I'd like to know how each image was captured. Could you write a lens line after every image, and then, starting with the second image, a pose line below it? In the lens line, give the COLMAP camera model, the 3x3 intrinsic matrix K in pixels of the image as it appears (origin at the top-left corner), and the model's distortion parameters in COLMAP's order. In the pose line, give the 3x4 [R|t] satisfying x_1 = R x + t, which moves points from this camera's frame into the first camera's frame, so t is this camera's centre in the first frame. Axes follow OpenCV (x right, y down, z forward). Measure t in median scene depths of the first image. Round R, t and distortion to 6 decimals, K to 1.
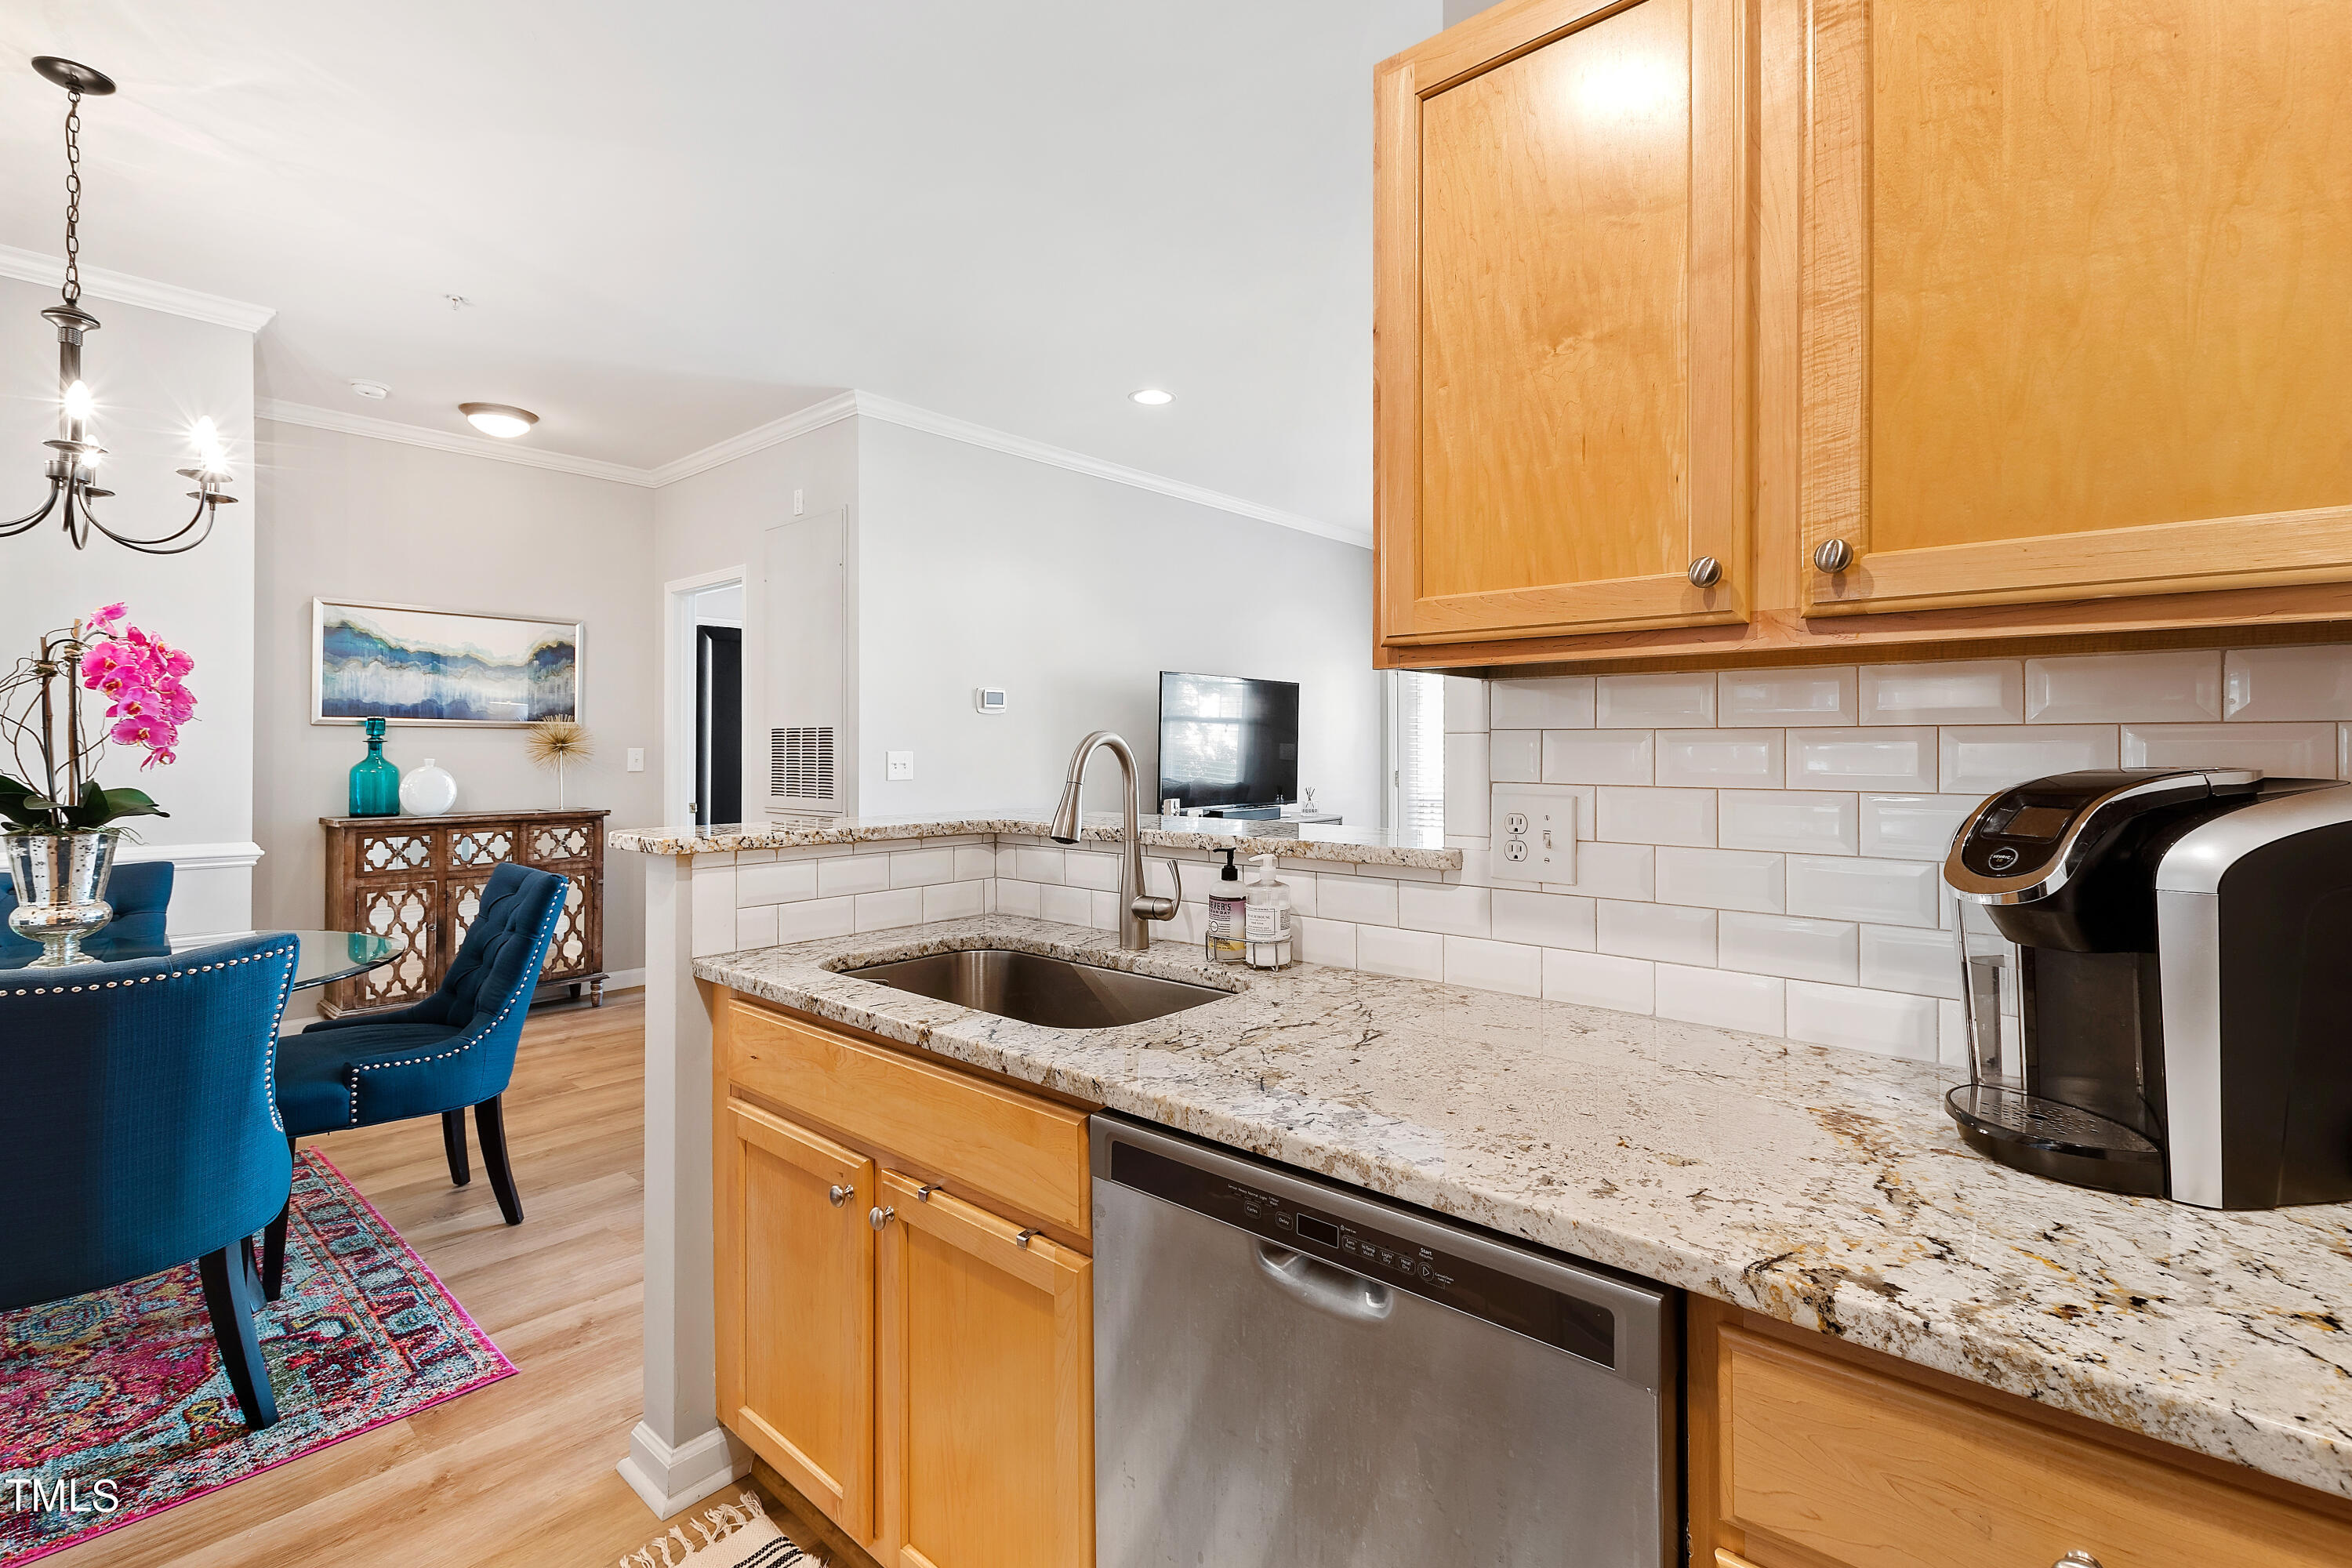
lens RADIAL K [[1056.1, 0, 1175.7], [0, 1056.1, 744.3], [0, 0, 1]] dist [0.011323, 0.000117]
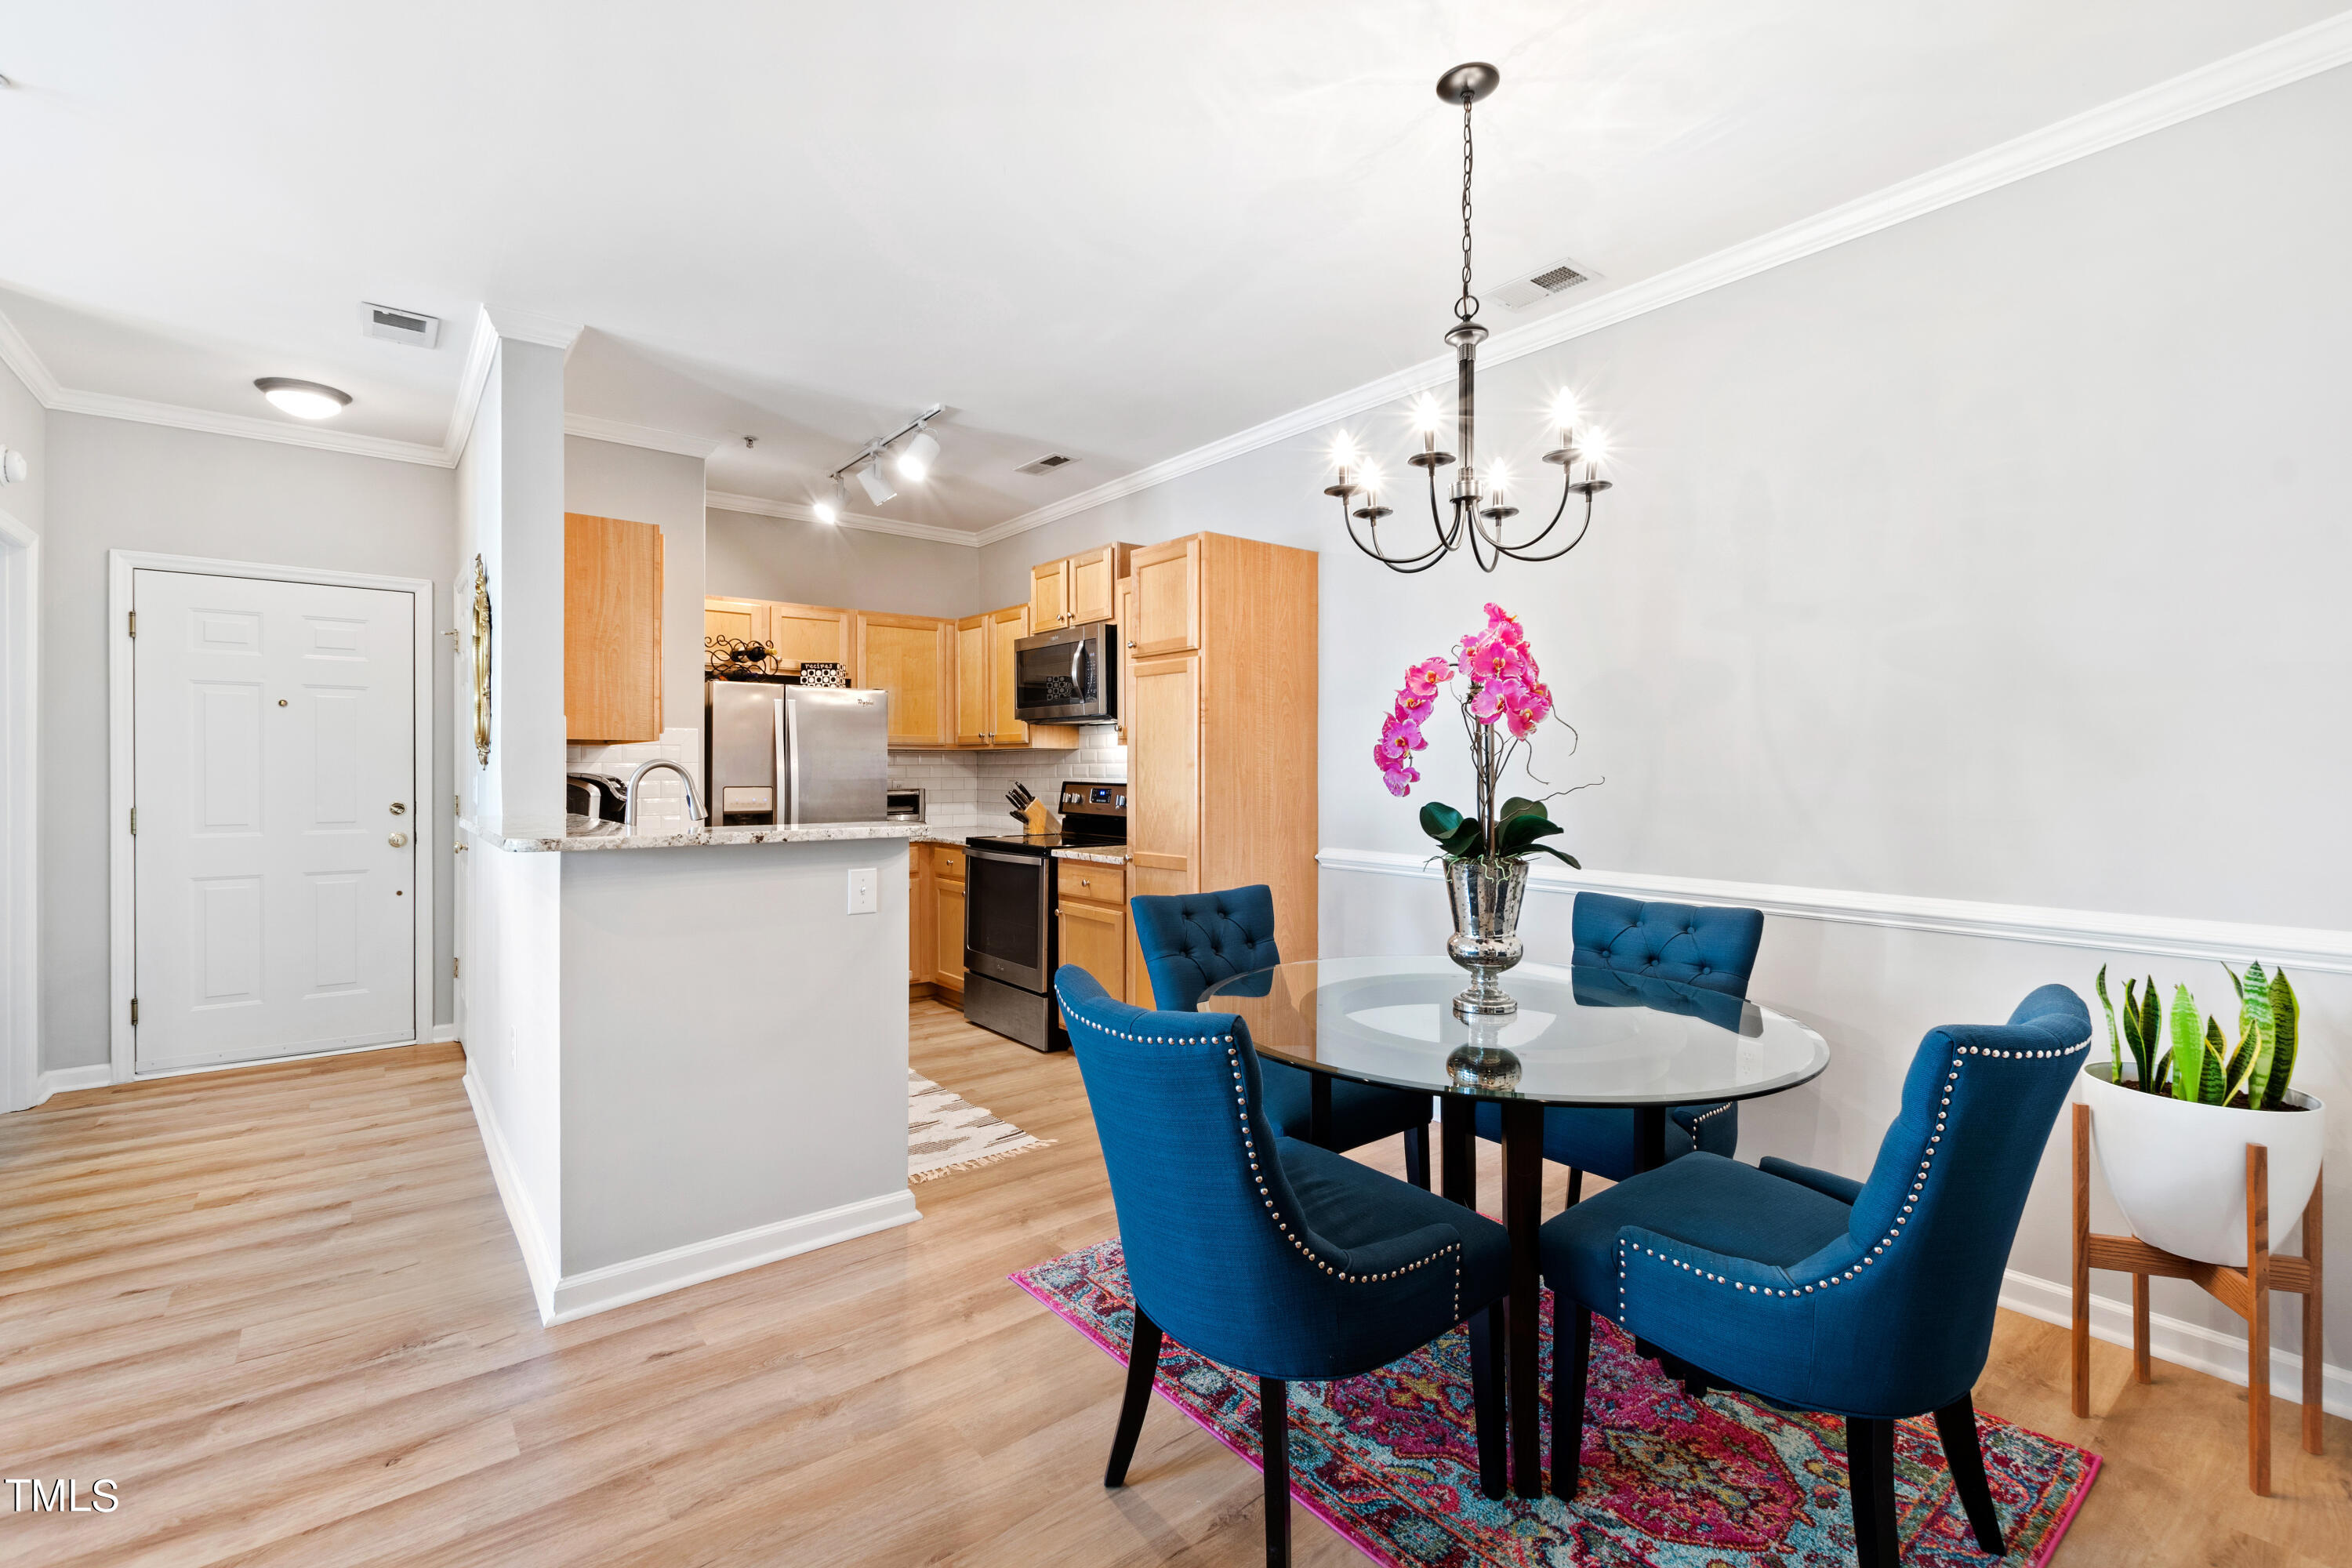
lens RADIAL K [[1037.1, 0, 1176.7], [0, 1037.1, 771.0], [0, 0, 1]] dist [0.004514, -0.001795]
pose [[-0.985639, -0.005394, 0.168779, -0.461195], [-0.005534, 0.999985, -0.000361, 0.001077], [-0.168775, -0.001290, -0.985654, 0.983809]]
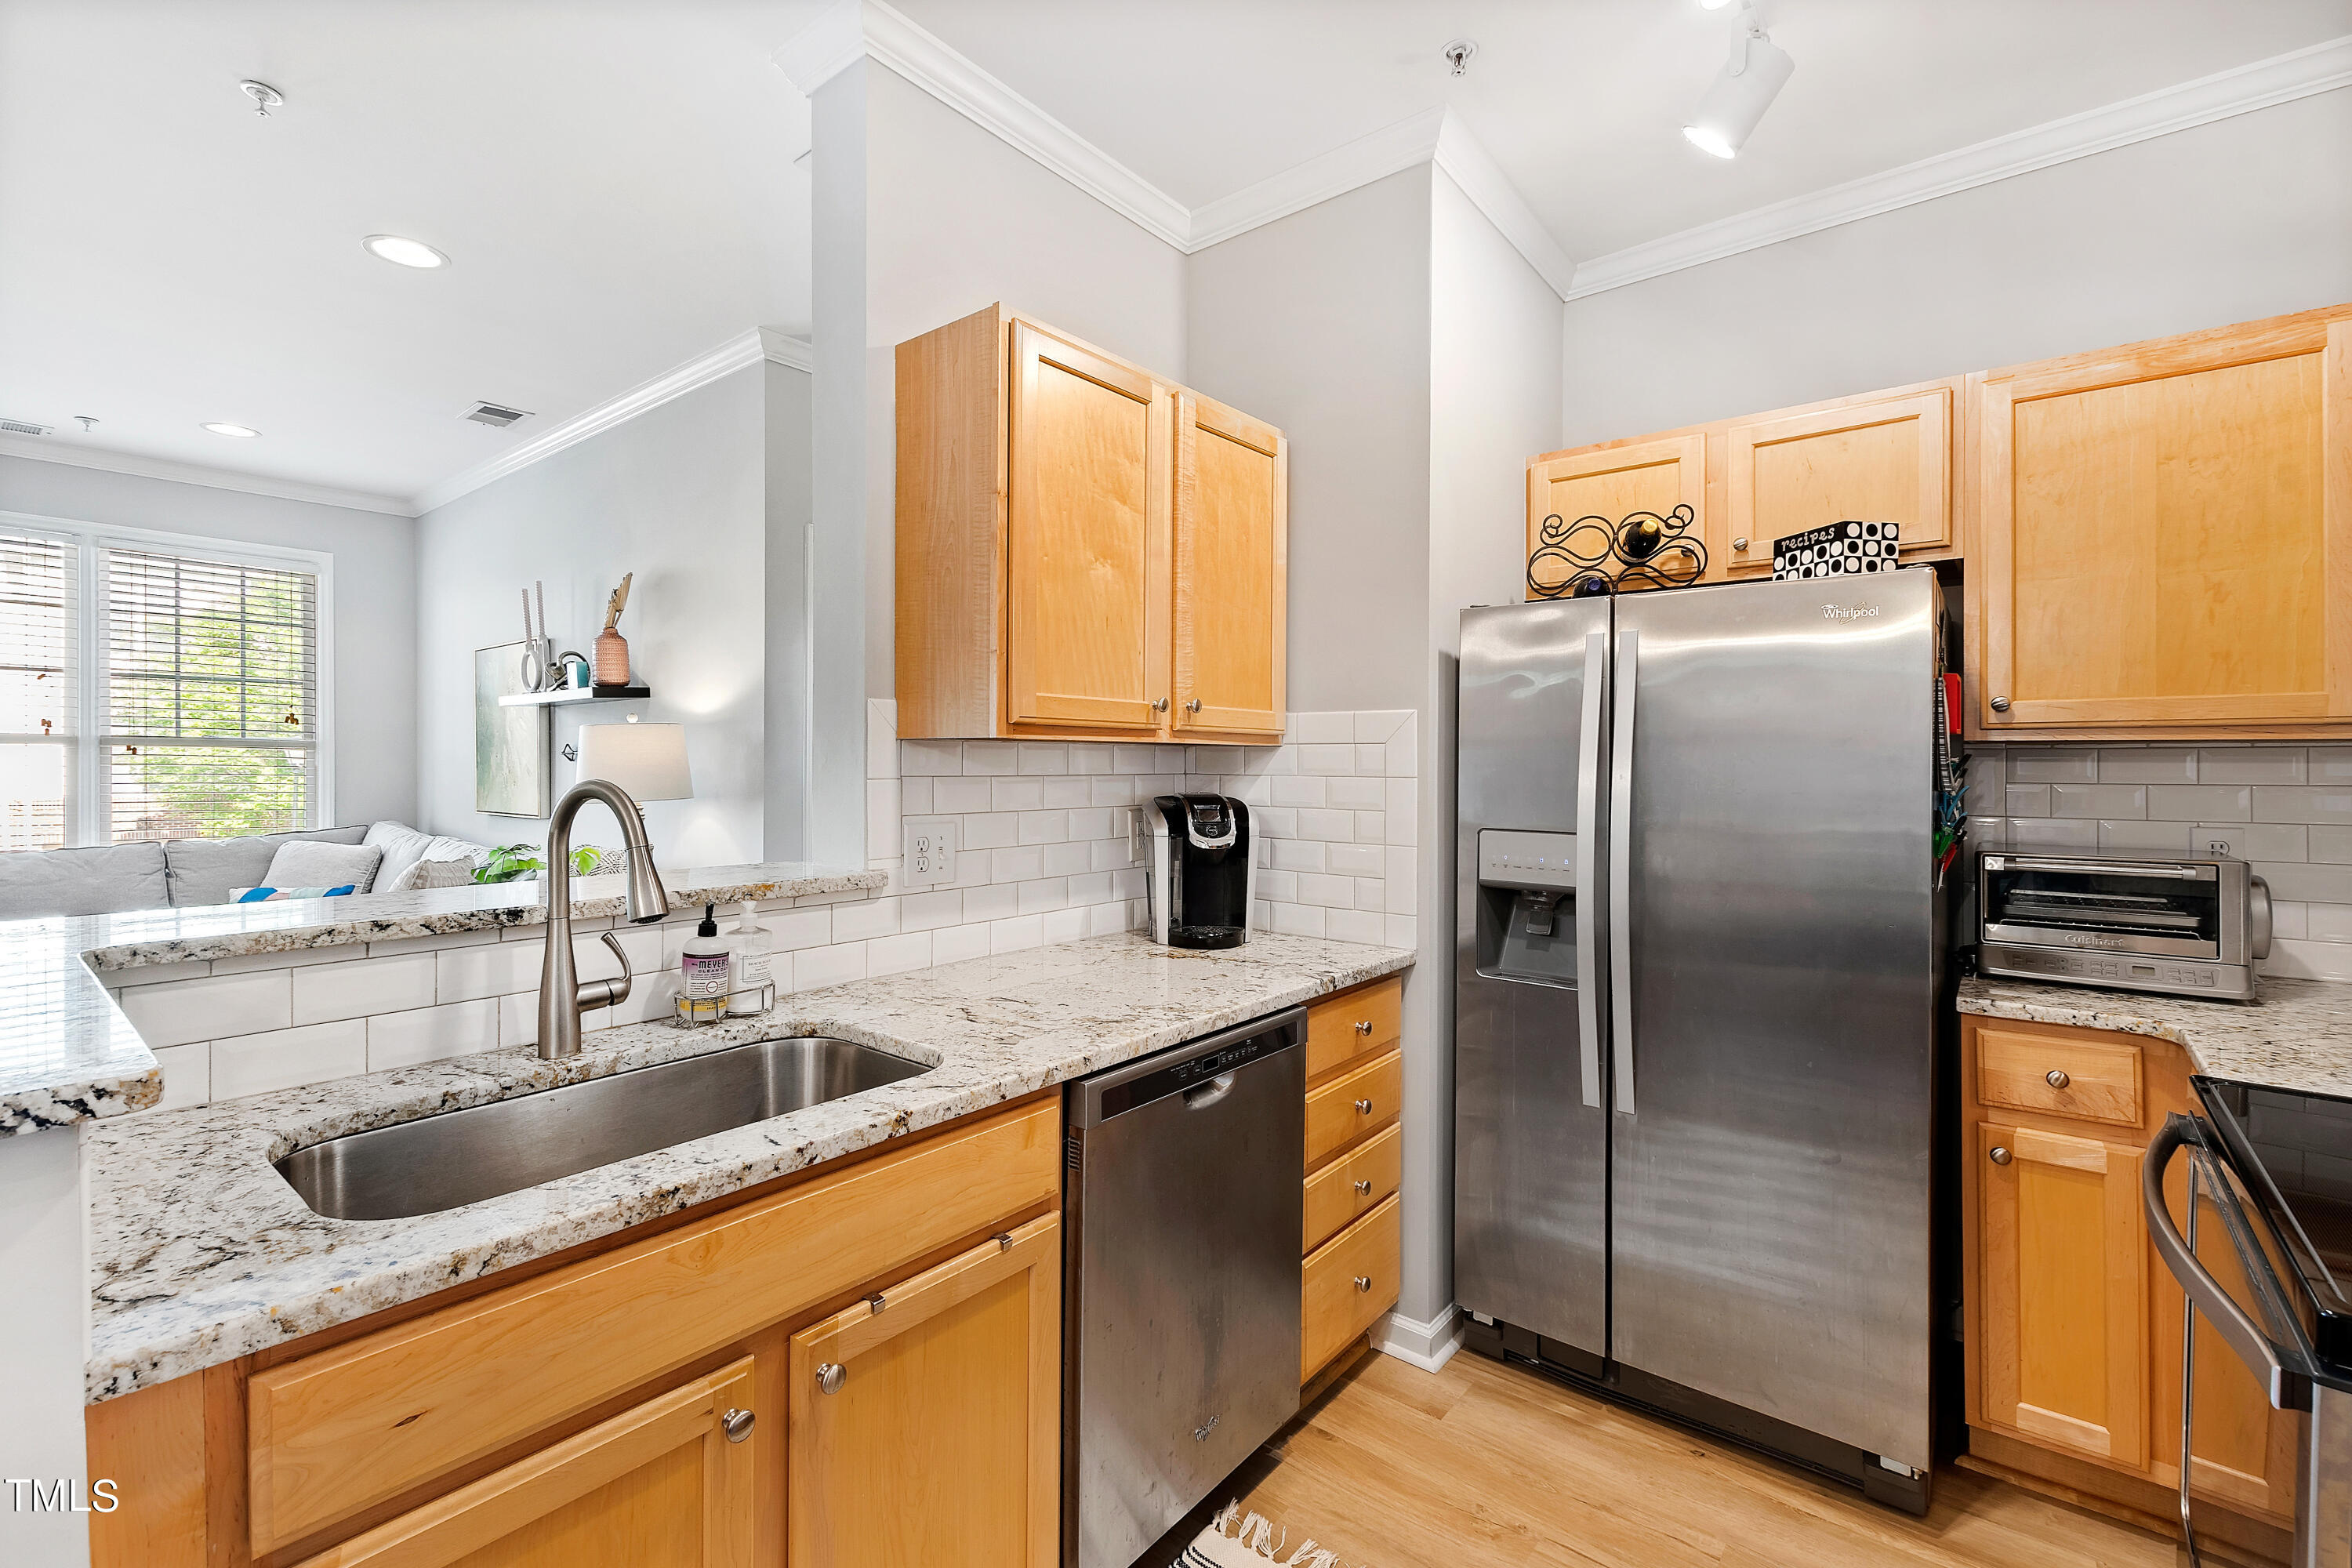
lens RADIAL K [[1037.1, 0, 1161.5], [0, 1037.1, 759.6], [0, 0, 1]] dist [0.004514, -0.001795]
pose [[-0.029196, -0.000293, 0.999574, -0.333031], [-0.007343, 0.999973, 0.000079, -0.012486], [-0.999547, -0.007338, -0.029197, 0.231554]]
